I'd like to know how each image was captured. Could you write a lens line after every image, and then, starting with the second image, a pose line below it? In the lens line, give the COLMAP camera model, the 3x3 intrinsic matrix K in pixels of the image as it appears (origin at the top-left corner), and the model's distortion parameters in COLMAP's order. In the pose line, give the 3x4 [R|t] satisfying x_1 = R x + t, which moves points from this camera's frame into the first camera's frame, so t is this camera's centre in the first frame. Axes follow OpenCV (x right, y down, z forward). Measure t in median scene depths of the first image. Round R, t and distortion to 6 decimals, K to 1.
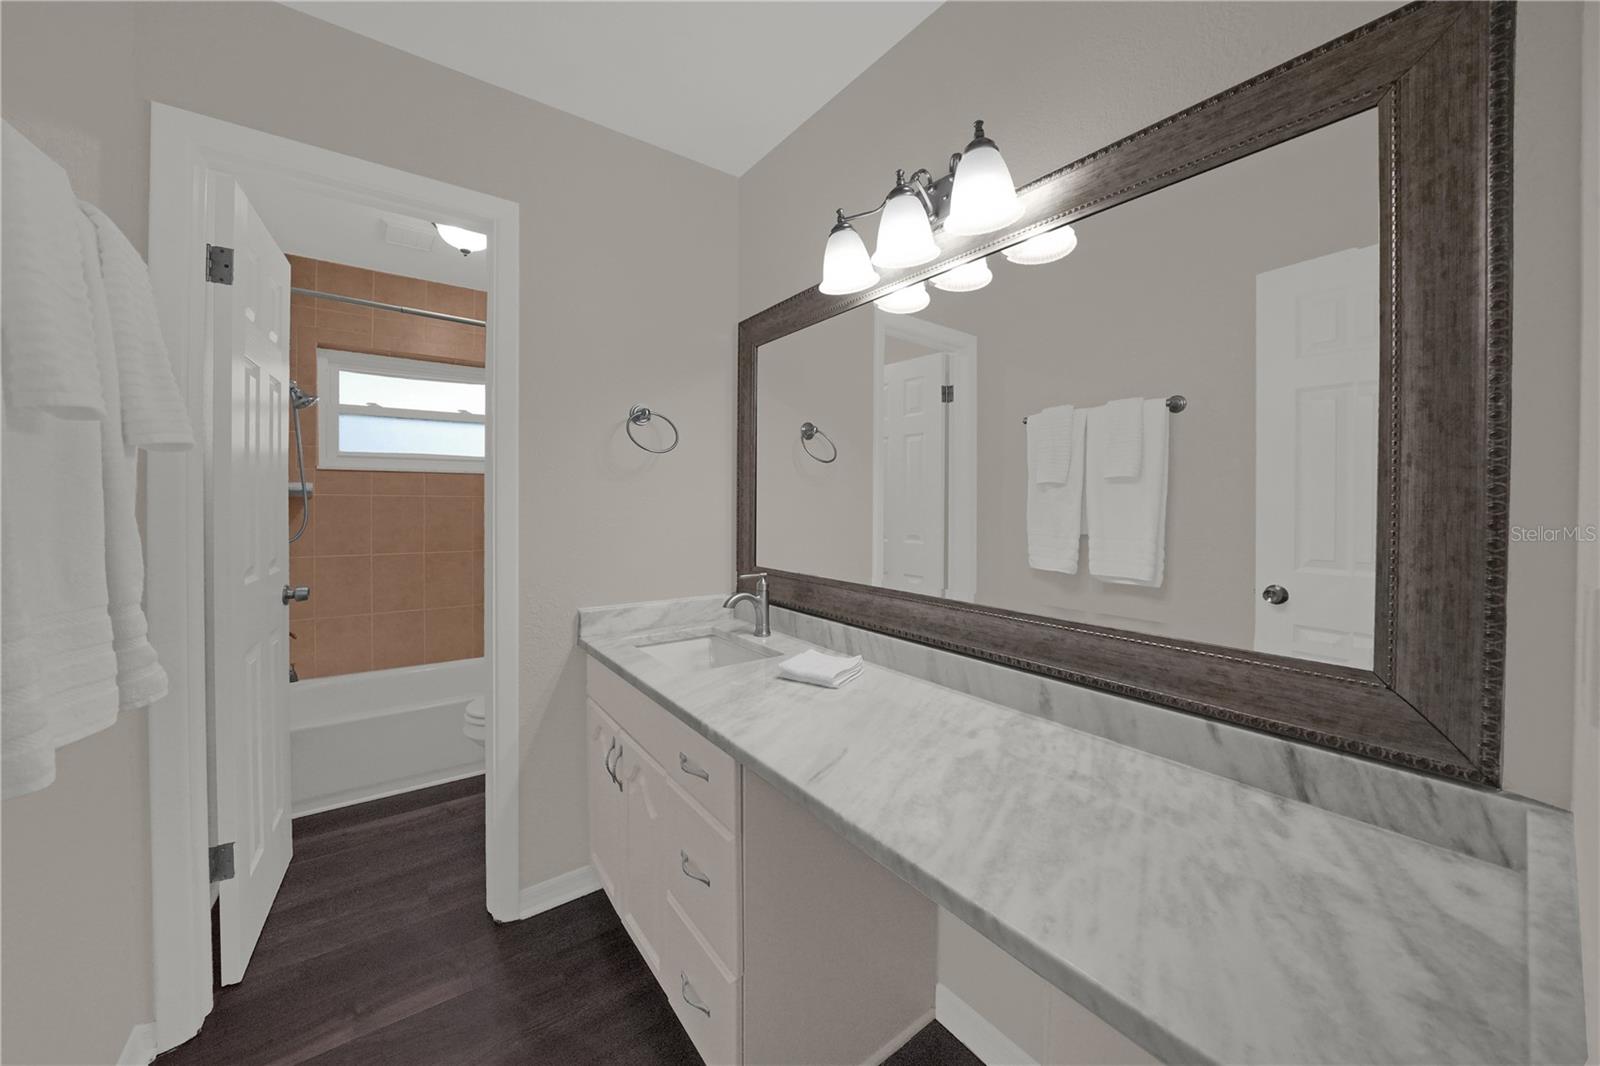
lens RADIAL K [[558.5, 0, 796.5], [0, 558.5, 518.6], [0, 0, 1]] dist [-0.000590, 0.000476]
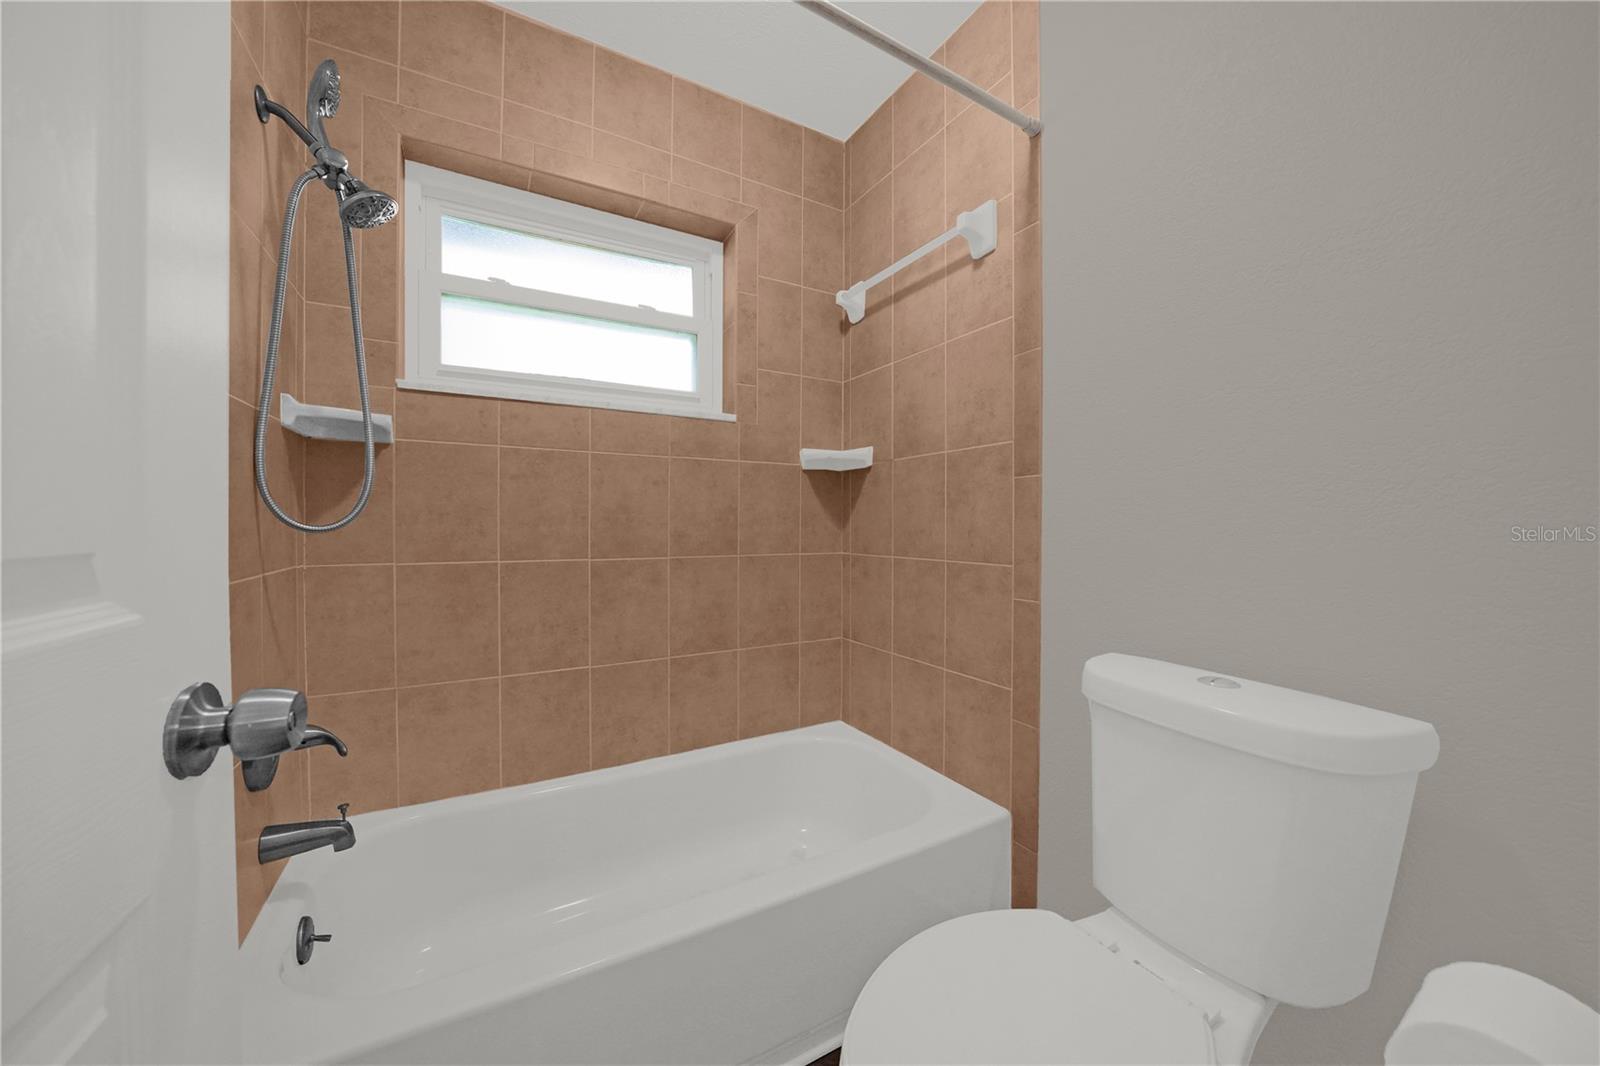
lens RADIAL K [[558.5, 0, 802.9], [0, 558.5, 531.5], [0, 0, 1]] dist [-0.000590, 0.000476]
pose [[0.990397, 0.000940, -0.138248, -0.412836], [-0.000266, 0.999988, 0.004897, 0.033594], [0.138251, -0.004813, 0.990386, 0.530517]]
